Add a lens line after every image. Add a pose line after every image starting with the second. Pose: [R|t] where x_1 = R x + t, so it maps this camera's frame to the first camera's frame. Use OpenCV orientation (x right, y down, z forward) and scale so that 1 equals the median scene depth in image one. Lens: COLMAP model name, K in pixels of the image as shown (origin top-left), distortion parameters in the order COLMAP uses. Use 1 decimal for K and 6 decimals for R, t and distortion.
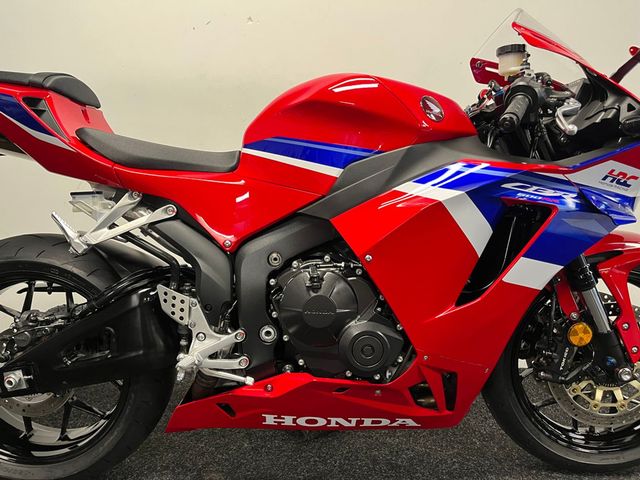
lens RADIAL K [[485.0, 0, 317.6], [0, 485.0, 236.8], [0, 0, 1]] dist [0.074709, -0.097589]
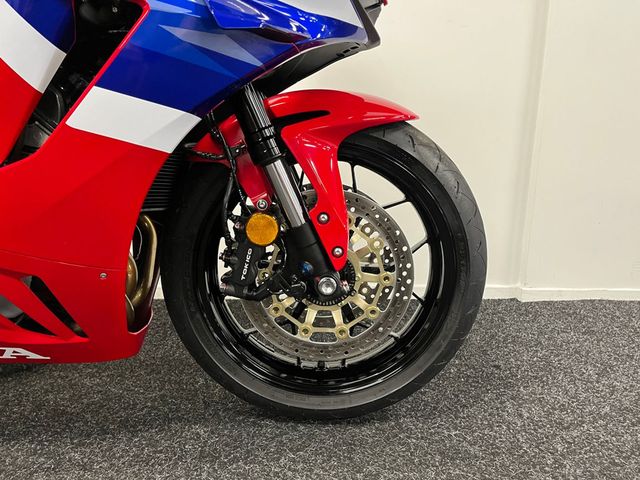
lens RADIAL K [[485.0, 0, 317.6], [0, 485.0, 236.8], [0, 0, 1]] dist [0.074709, -0.097589]
pose [[0.998639, 0.015006, 0.049940, 0.613698], [-0.019590, 0.995512, 0.092590, 0.153372], [-0.048326, -0.093443, 0.994451, 0.326919]]
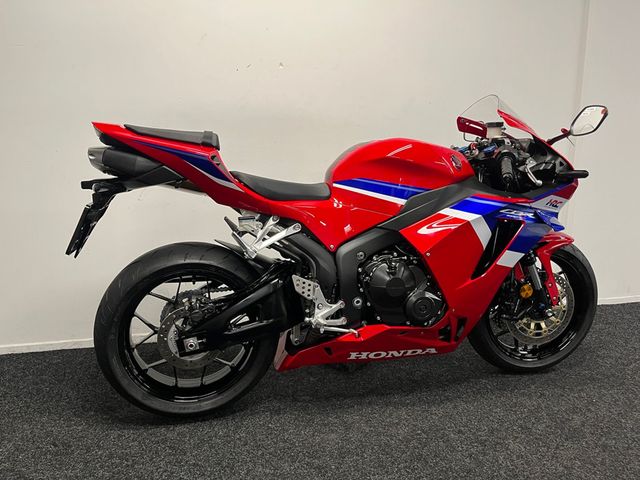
lens RADIAL K [[485.0, 0, 317.6], [0, 485.0, 236.8], [0, 0, 1]] dist [0.074709, -0.097589]
pose [[0.972738, -0.031909, 0.229699, -0.596185], [0.016157, 0.997407, 0.070134, -0.129906], [-0.231341, -0.064511, 0.970731, -0.507628]]
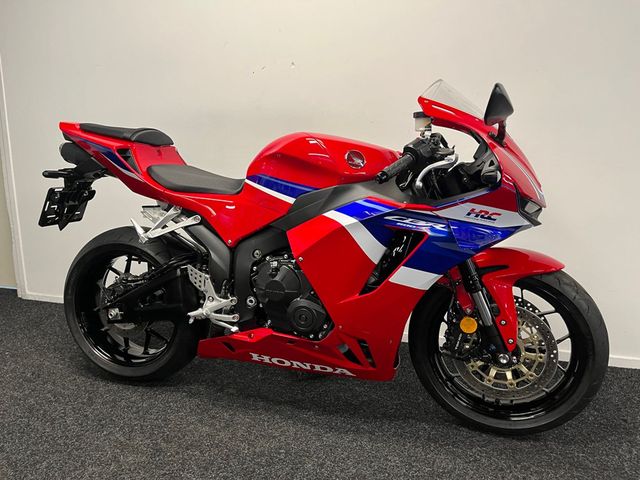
lens RADIAL K [[485.0, 0, 317.6], [0, 485.0, 236.8], [0, 0, 1]] dist [0.074709, -0.097589]
pose [[0.956896, 0.062444, -0.283639, 0.533322], [-0.045863, 0.996848, 0.064734, -0.117402], [0.286788, -0.048935, 0.956744, -0.415189]]
